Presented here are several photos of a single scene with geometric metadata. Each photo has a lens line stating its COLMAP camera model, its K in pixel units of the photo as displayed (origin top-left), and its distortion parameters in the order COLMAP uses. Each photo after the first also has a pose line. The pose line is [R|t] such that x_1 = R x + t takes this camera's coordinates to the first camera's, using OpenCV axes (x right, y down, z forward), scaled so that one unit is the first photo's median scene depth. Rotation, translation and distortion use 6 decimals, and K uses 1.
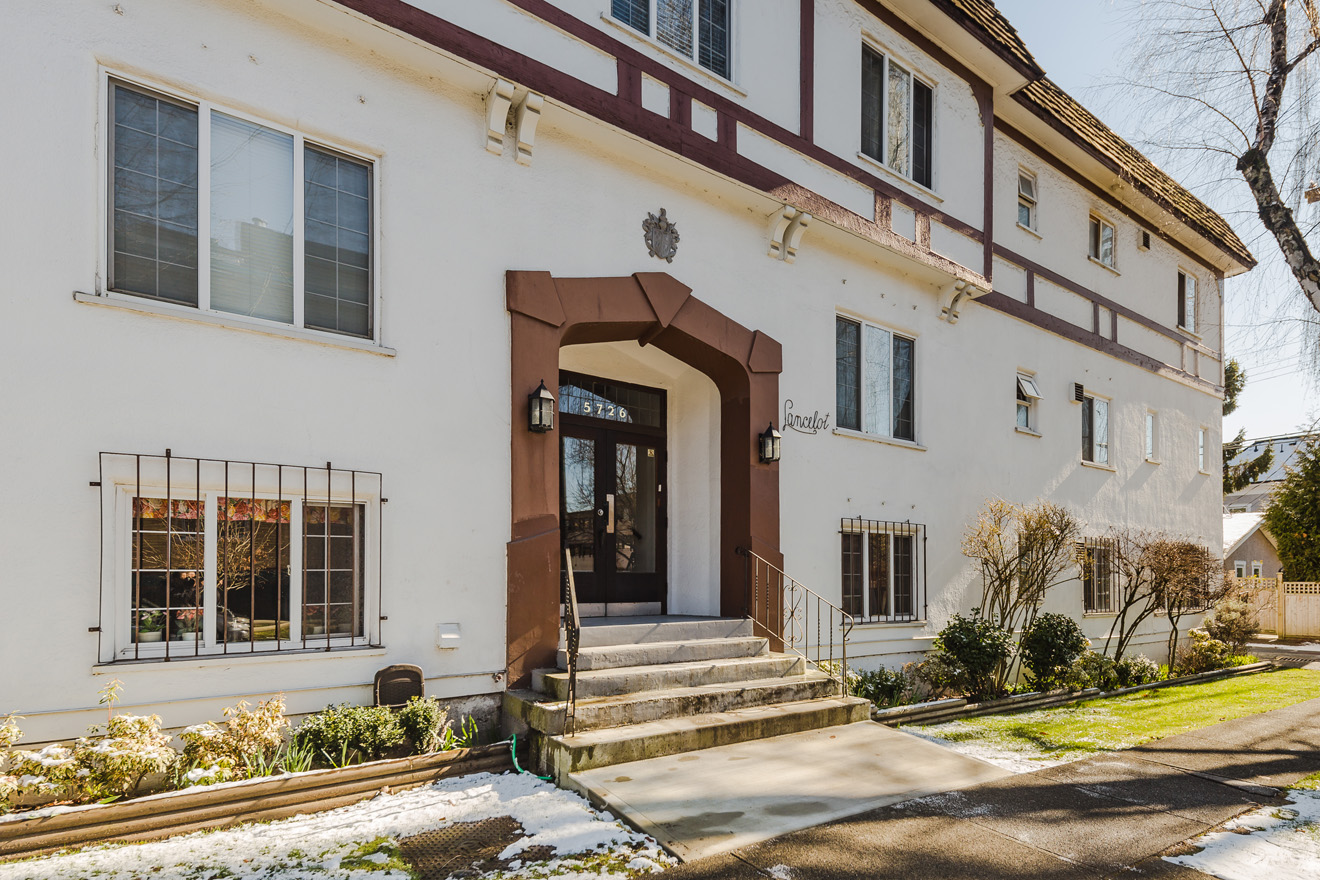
lens RADIAL K [[637.1, 0, 682.4], [0, 637.1, 566.5], [0, 0, 1]] dist [0.010222, -0.000127]
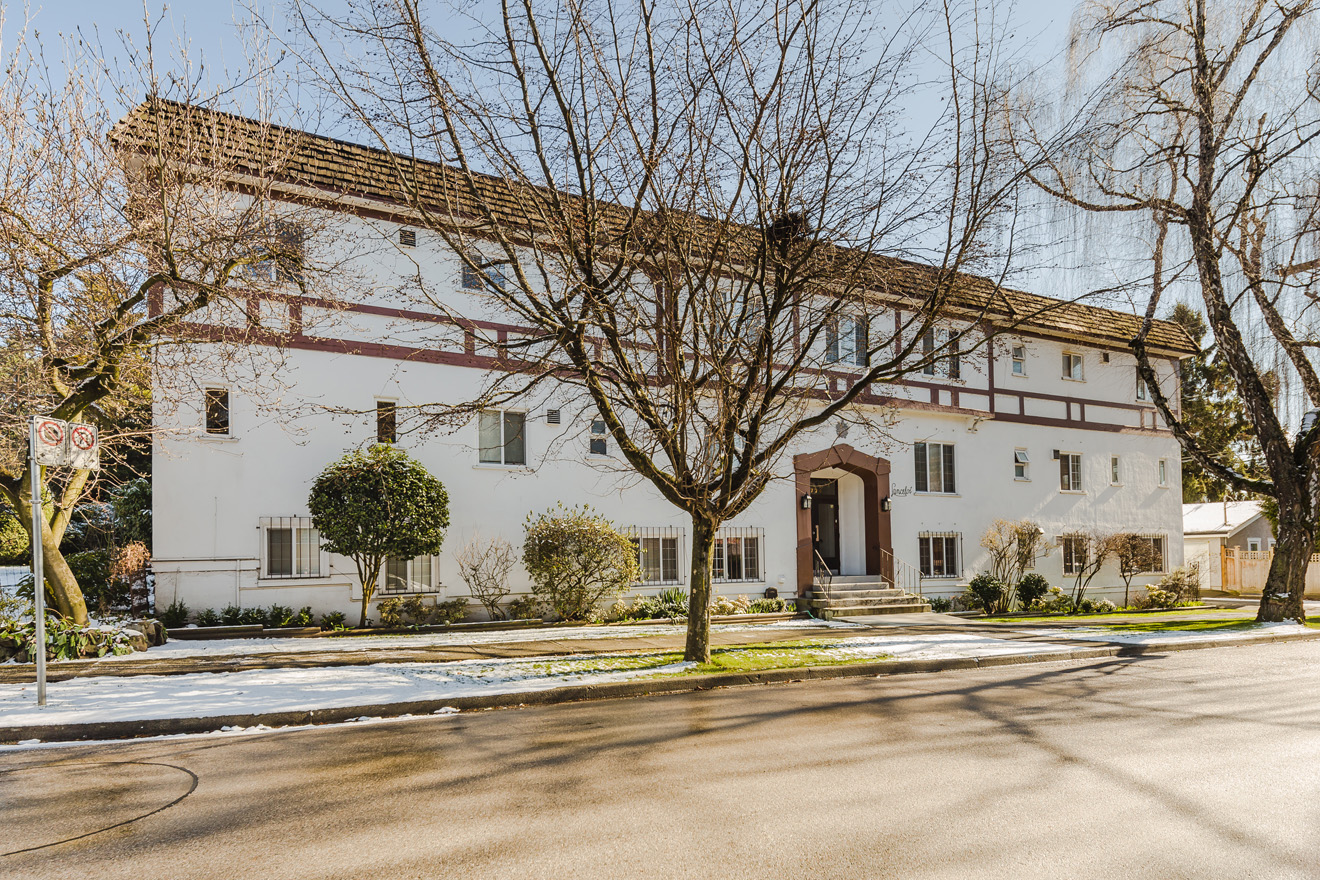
lens RADIAL K [[580.2, 0, 647.3], [0, 580.2, 547.9], [0, 0, 1]] dist [0.004347, 0.000119]
pose [[0.979854, -0.022477, -0.198447, -0.328750], [0.020566, 0.999720, -0.011688, -0.014747], [0.198654, 0.007371, 0.980042, -1.386752]]
